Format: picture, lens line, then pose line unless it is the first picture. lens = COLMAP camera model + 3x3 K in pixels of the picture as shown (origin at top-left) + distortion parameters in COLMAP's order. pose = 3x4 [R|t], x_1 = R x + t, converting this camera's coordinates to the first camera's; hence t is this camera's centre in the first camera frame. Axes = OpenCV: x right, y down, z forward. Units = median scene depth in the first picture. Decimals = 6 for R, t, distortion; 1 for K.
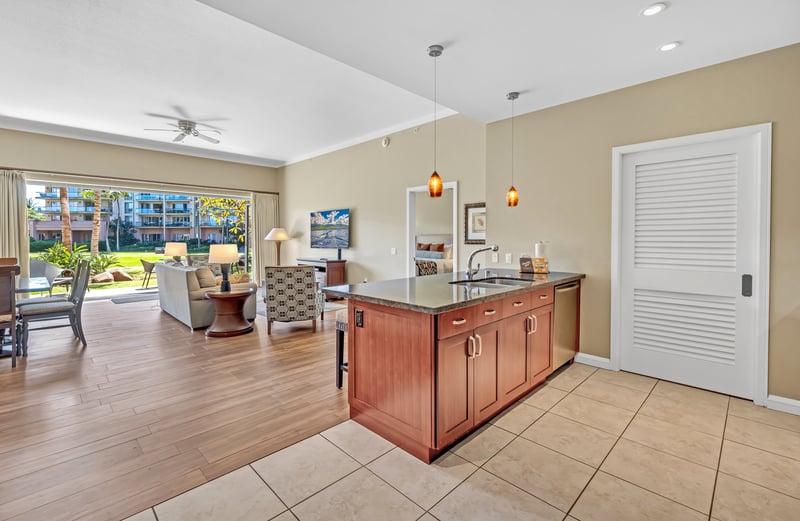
lens RADIAL K [[351.9, 0, 396.6], [0, 351.9, 245.6], [0, 0, 1]] dist [0.001042, 0.000080]
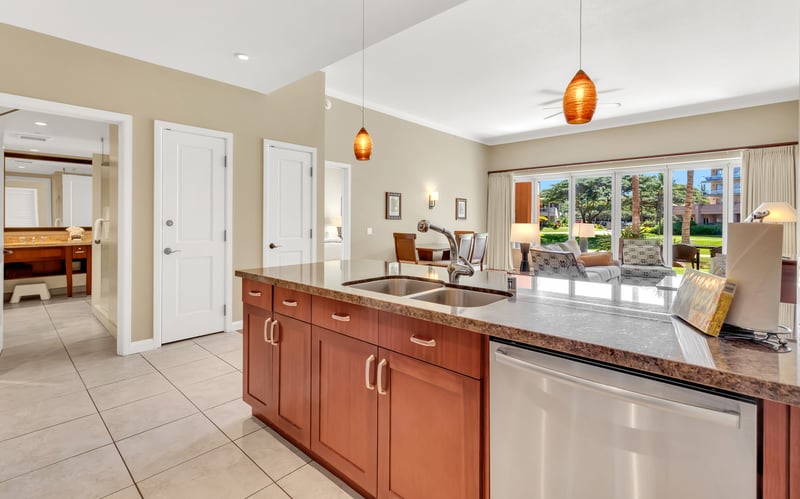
lens RADIAL K [[380.1, 0, 379.6], [0, 380.1, 220.9], [0, 0, 1]] dist [0.009980, -0.000283]
pose [[0.008583, 0.000088, -0.999963, 0.705985], [-0.026488, 0.999649, -0.000139, 0.000395], [0.999612, 0.026488, 0.008582, 0.746454]]
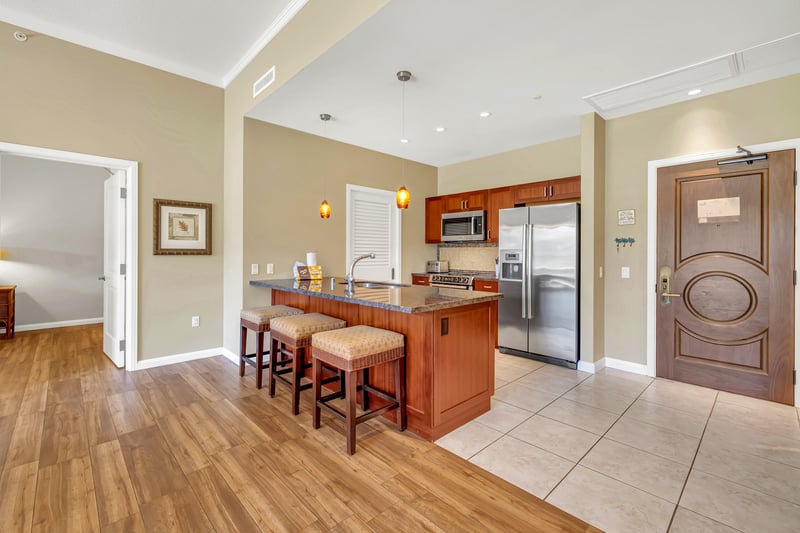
lens RADIAL K [[344.2, 0, 393.4], [0, 344.2, 255.6], [0, 0, 1]] dist [0.006505, -0.000038]
pose [[0.040126, -0.008809, 0.999156, -0.691086], [0.016684, 0.999828, 0.008145, -0.001527], [-0.999055, 0.016343, 0.040266, 0.712468]]
